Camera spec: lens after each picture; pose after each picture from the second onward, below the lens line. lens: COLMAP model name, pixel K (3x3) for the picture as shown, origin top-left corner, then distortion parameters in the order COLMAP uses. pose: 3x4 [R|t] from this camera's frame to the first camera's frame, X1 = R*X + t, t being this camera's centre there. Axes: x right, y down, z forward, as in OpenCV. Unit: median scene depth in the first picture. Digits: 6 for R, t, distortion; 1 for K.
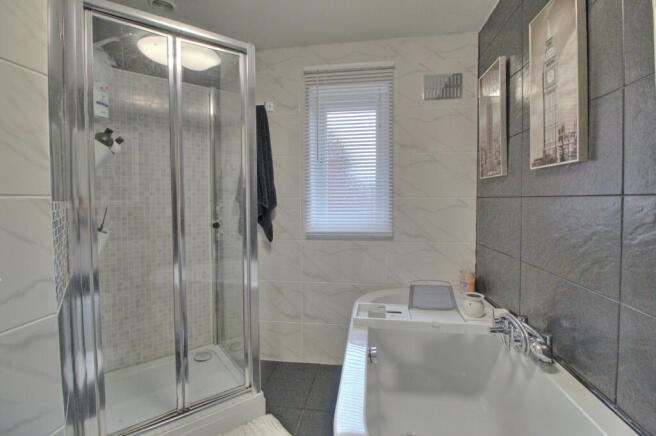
lens RADIAL K [[306.6, 0, 328.3], [0, 306.6, 210.7], [0, 0, 1]] dist [-0.020194, -0.000168]
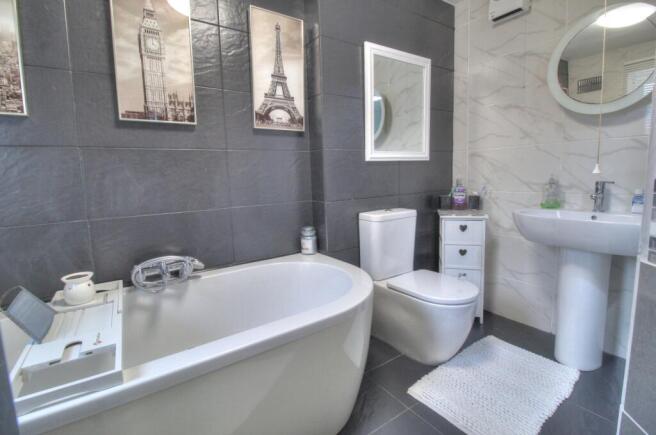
lens RADIAL K [[306.6, 0, 328.3], [0, 306.6, 210.2], [0, 0, 1]] dist [-0.020194, -0.000168]
pose [[-0.684994, -0.055602, 0.726424, -0.645486], [0.062617, 0.988901, 0.134739, 0.080073], [-0.725853, 0.137782, -0.673909, 1.442379]]
